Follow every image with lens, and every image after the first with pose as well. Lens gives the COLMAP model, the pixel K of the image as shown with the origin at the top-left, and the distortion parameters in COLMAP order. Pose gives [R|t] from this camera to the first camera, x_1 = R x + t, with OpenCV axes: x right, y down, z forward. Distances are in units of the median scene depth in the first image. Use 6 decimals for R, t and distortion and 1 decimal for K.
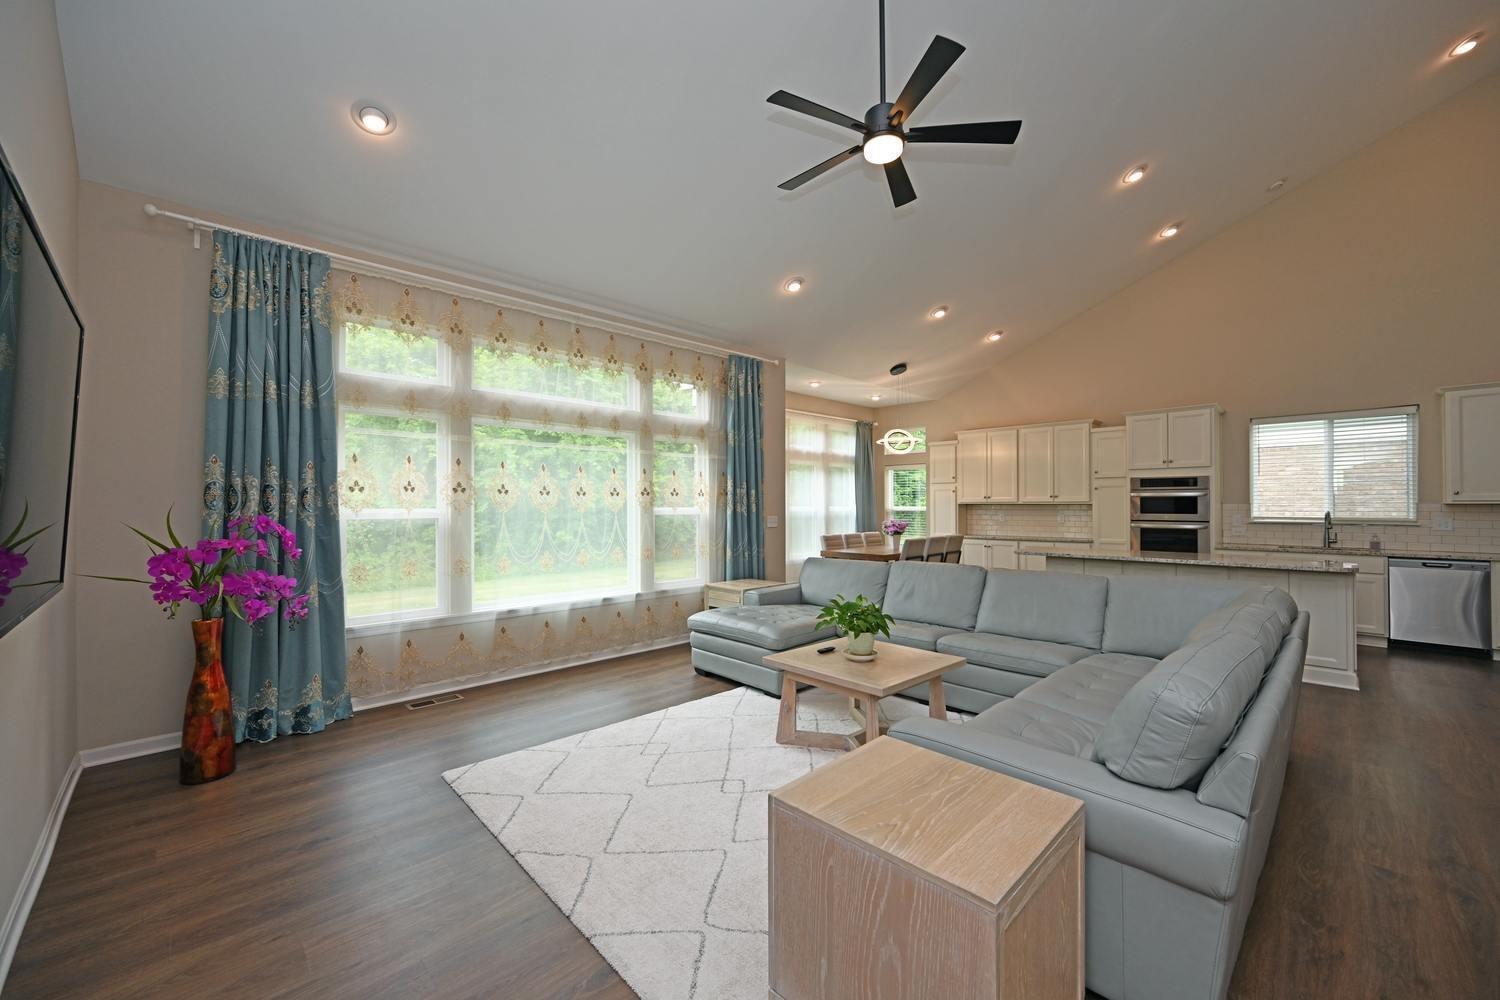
lens RADIAL K [[583.9, 0, 752.2], [0, 583.9, 498.0], [0, 0, 1]] dist [-0.008011, 0.000628]
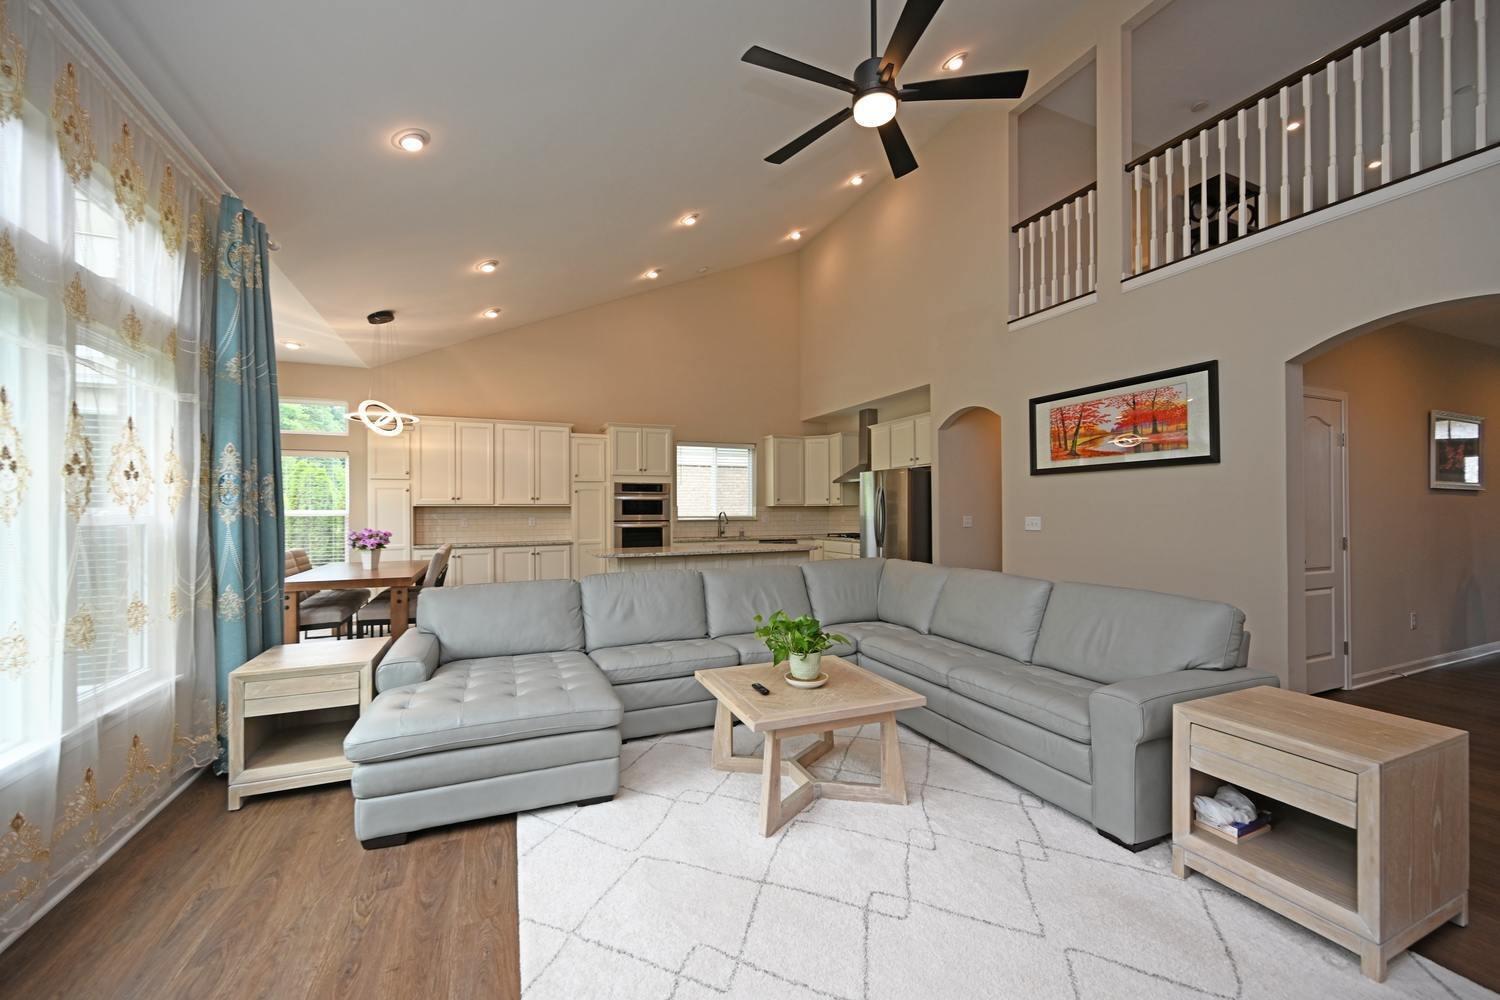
lens RADIAL K [[583.9, 0, 758.5], [0, 583.9, 509.6], [0, 0, 1]] dist [-0.008011, 0.000628]
pose [[0.355103, -0.001105, 0.934826, -0.302712], [-0.008373, 0.999955, 0.004362, 0.010297], [-0.934790, -0.009376, 0.355078, 0.374598]]
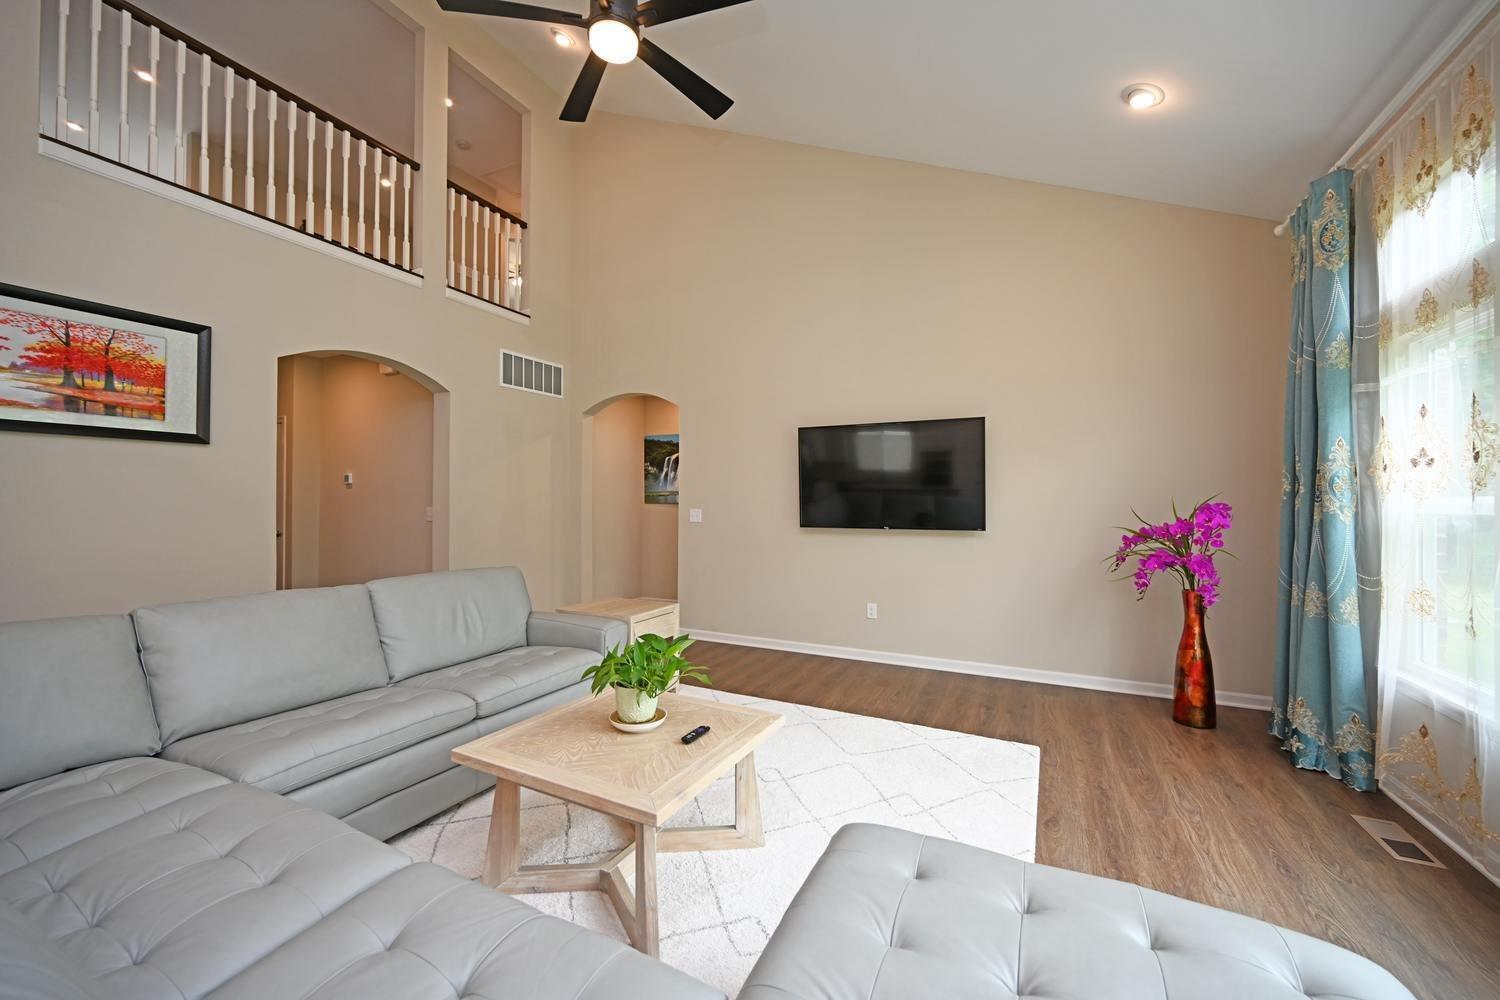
lens RADIAL K [[583.9, 0, 748.2], [0, 583.9, 485.9], [0, 0, 1]] dist [-0.008011, 0.000628]
pose [[-0.938426, -0.013797, -0.345204, 0.147684], [-0.000964, 0.999303, -0.037321, 0.017534], [0.345479, -0.034690, -0.937785, 0.806802]]
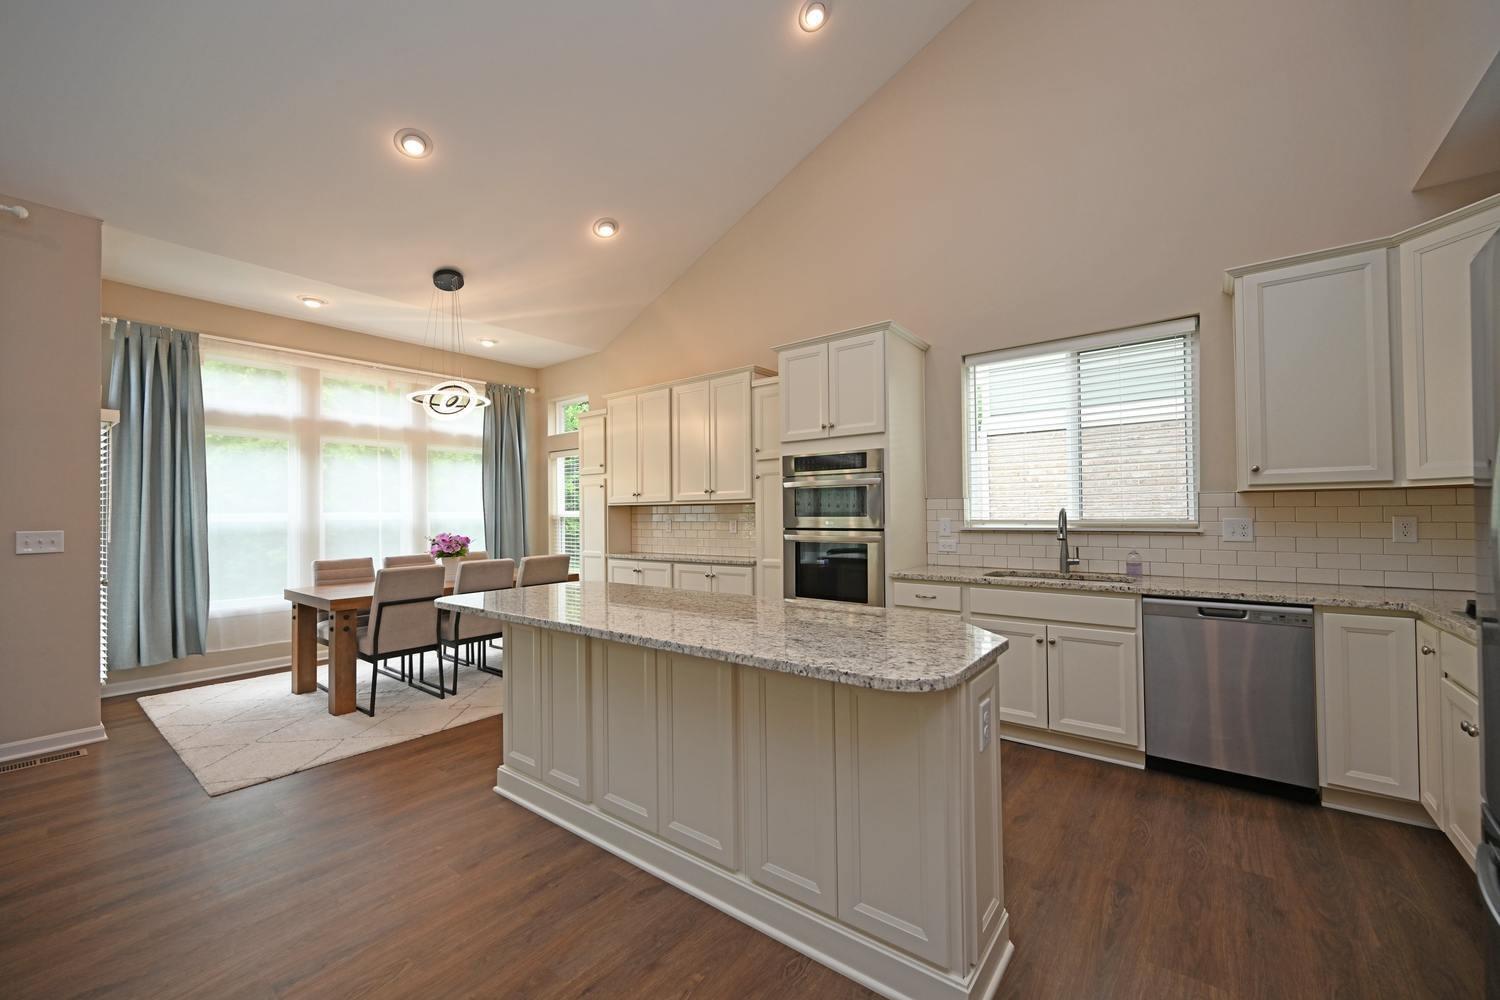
lens RADIAL K [[583.9, 0, 748.8], [0, 583.9, 503.5], [0, 0, 1]] dist [-0.008011, 0.000628]
pose [[0.990377, -0.008641, 0.138124, 0.568092], [0.009128, 0.999954, -0.002893, 0.015282], [-0.138092, 0.004126, 0.990411, 0.446019]]
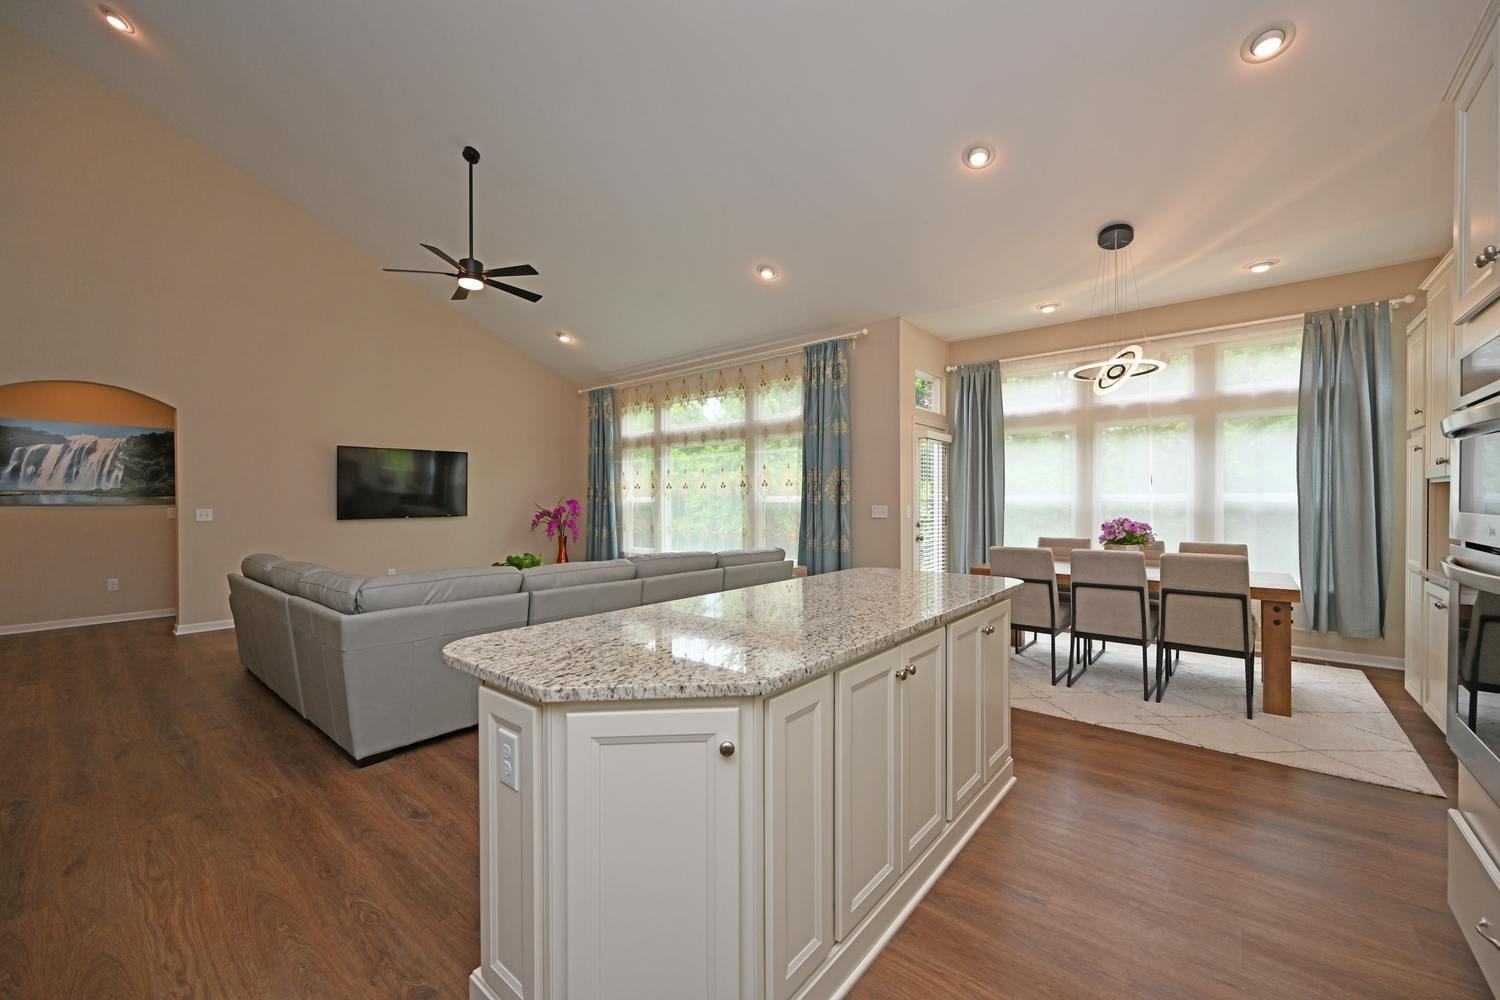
lens RADIAL K [[583.9, 0, 751.1], [0, 583.9, 501.7], [0, 0, 1]] dist [-0.008011, 0.000628]
pose [[0.104104, 0.002837, -0.994562, 0.901300], [0.017116, 0.999843, 0.004644, 0.018604], [0.994419, -0.017507, 0.104039, 0.731428]]
